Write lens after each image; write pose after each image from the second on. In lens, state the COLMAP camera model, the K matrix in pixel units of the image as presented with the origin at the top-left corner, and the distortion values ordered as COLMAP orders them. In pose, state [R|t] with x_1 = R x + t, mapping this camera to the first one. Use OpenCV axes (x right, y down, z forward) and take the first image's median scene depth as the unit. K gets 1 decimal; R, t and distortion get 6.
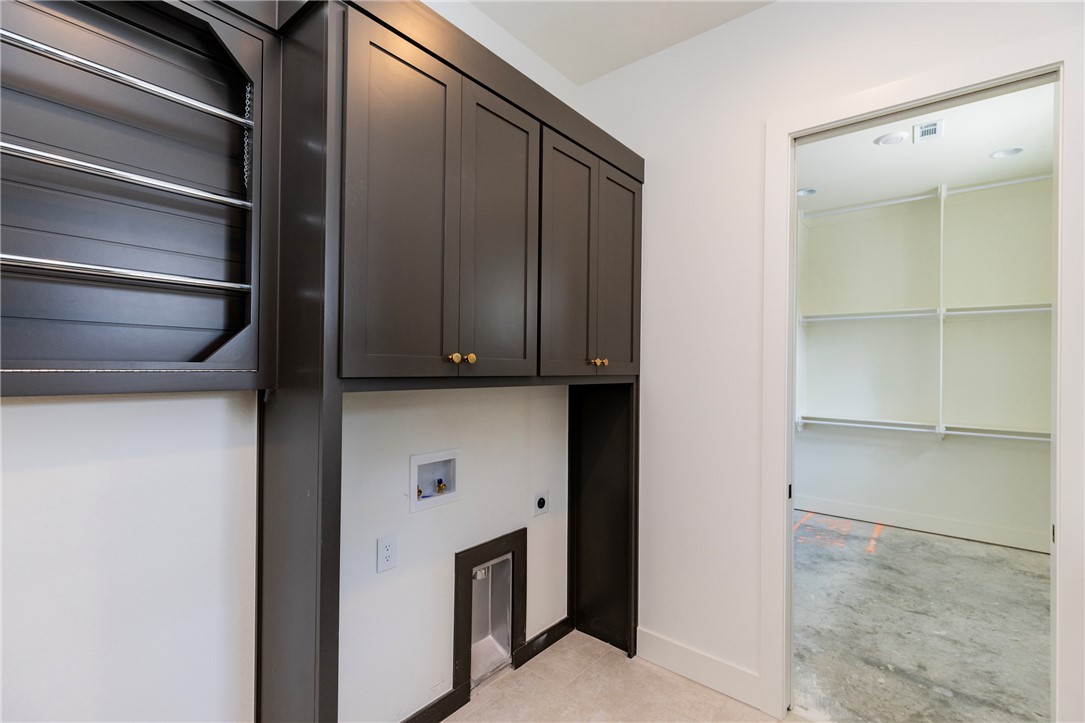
lens RADIAL K [[486.1, 0, 556.9], [0, 486.1, 362.0], [0, 0, 1]] dist [0.009960, -0.000922]
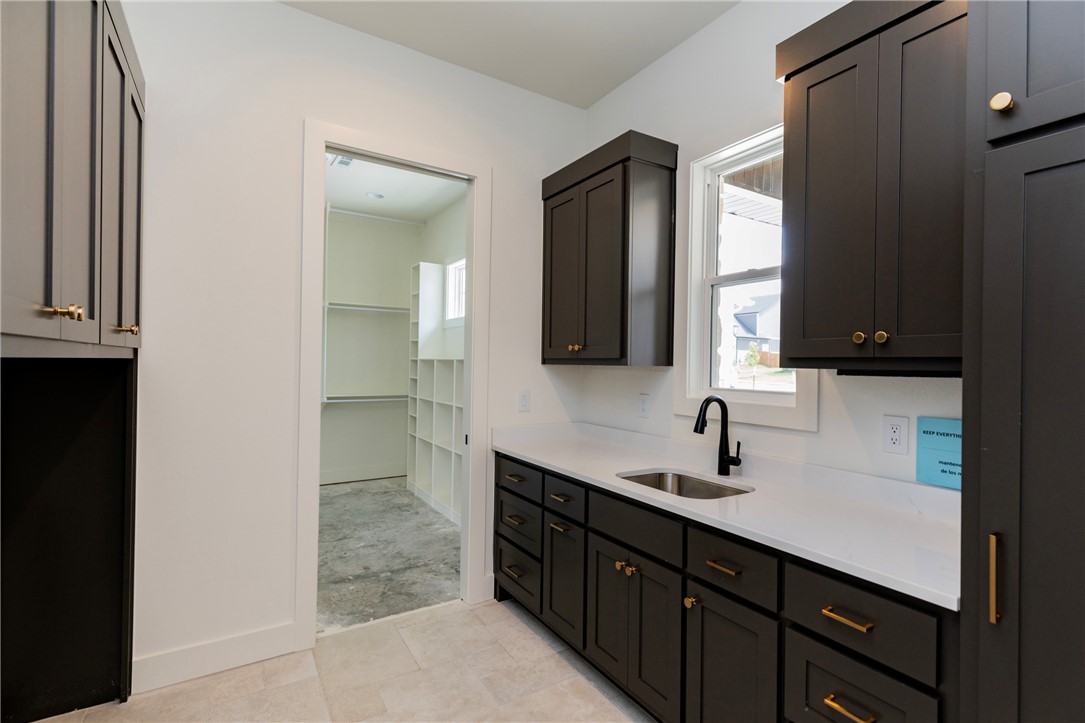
lens RADIAL K [[503.1, 0, 549.8], [0, 503.1, 363.7], [0, 0, 1]] dist [0.004774, 0.001458]
pose [[0.320410, -0.008146, 0.947244, -0.364207], [-0.023208, 0.999595, 0.016446, 0.019704], [-0.946995, -0.027253, 0.320091, 0.078726]]
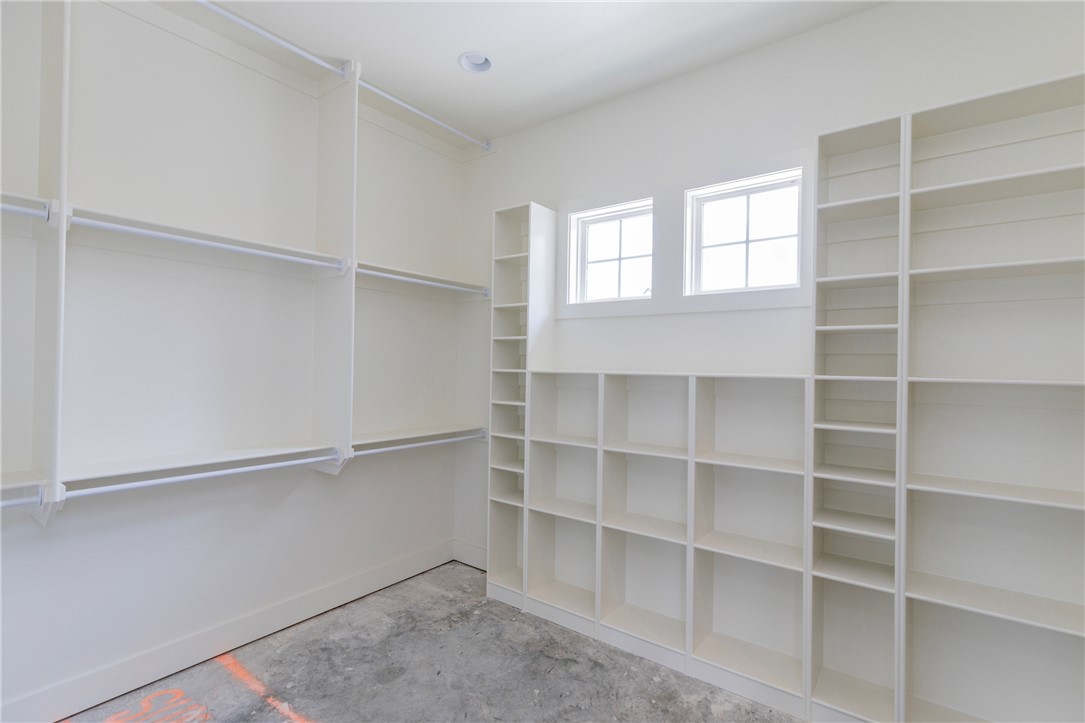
lens RADIAL K [[503.1, 0, 549.8], [0, 503.1, 363.7], [0, 0, 1]] dist [0.004774, 0.001458]
pose [[-0.043888, -0.005858, 0.999019, 0.197619], [-0.032995, 0.999446, 0.004411, 0.020246], [-0.998491, -0.032769, -0.044057, 1.173236]]
